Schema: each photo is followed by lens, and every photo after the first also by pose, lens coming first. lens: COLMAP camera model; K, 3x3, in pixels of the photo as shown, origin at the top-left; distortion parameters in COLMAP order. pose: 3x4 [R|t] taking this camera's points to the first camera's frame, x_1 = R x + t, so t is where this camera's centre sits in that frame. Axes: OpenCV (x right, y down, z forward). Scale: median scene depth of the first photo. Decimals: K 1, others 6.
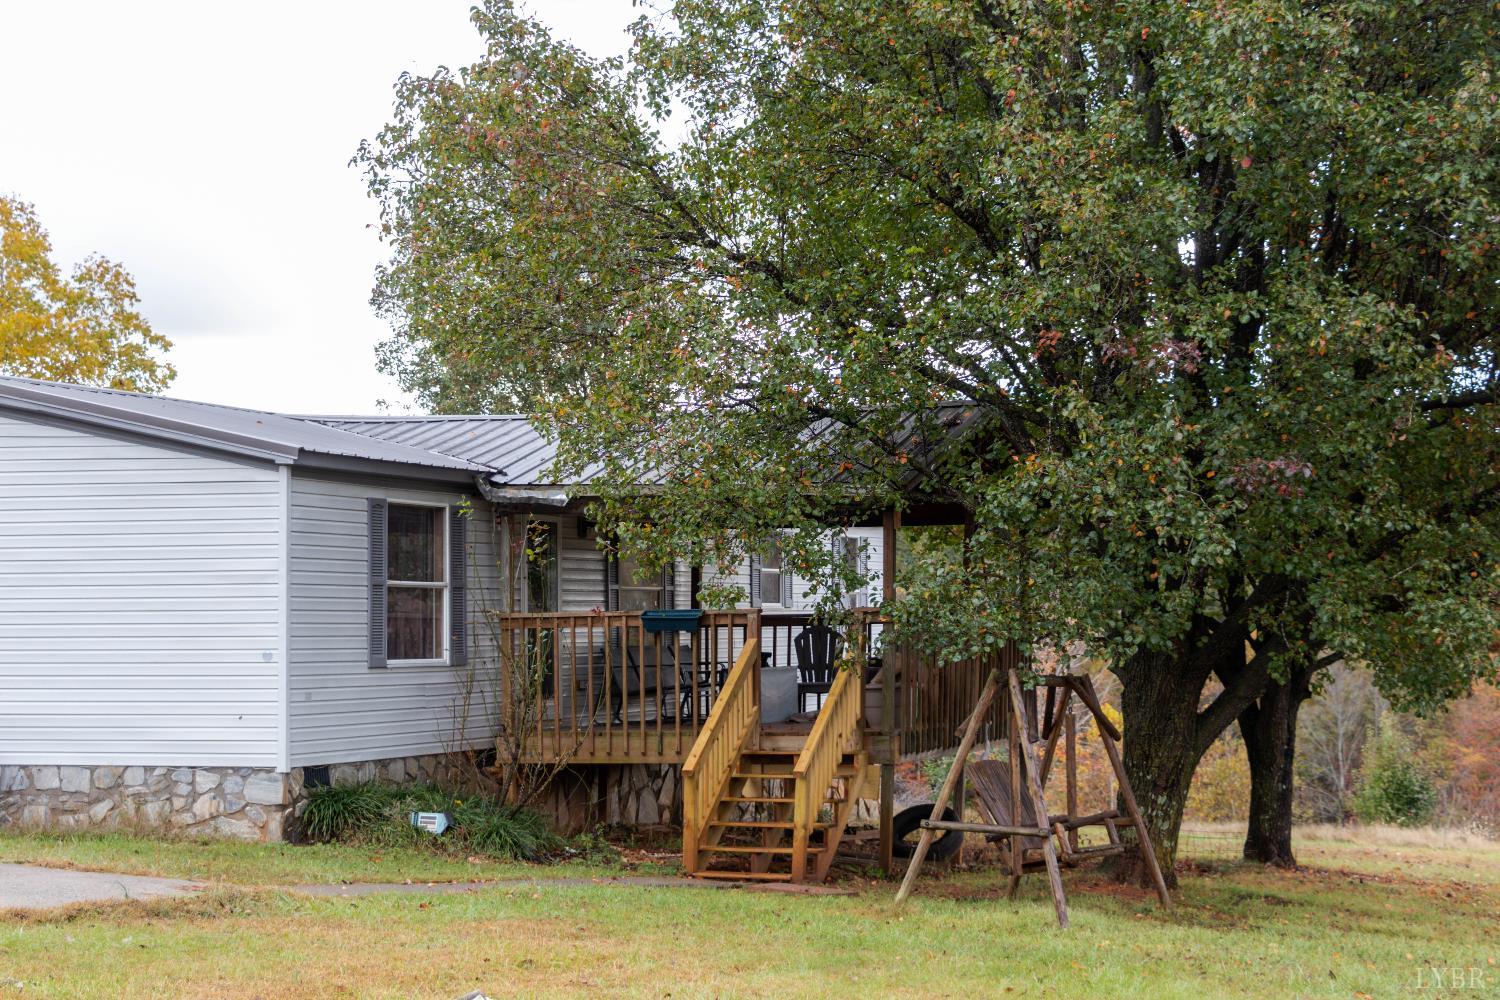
lens RADIAL K [[2859.0, 0, 750.0], [0, 2859.0, 500.0], [0, 0, 1]] dist [0.091709, -0.025290]
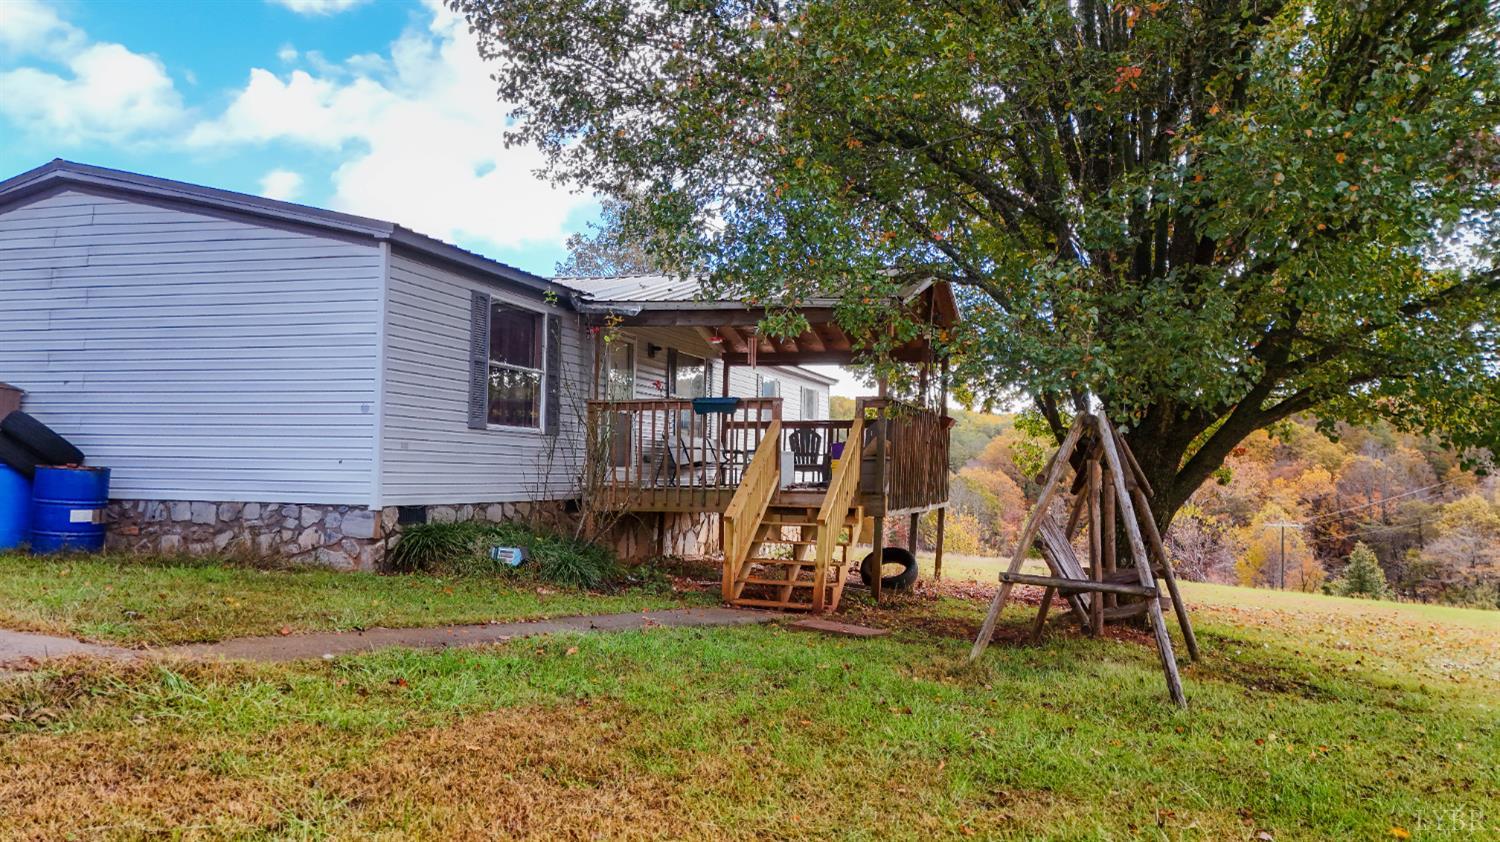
lens RADIAL K [[1101.0, 0, 750.0], [0, 1101.0, 421.0], [0, 0, 1]] dist [0.105694, -0.087645]
pose [[0.999497, 0.024461, 0.020205, -0.023128], [-0.024443, 0.999701, -0.001100, 0.054726], [-0.020226, 0.000606, 0.999795, 0.538176]]
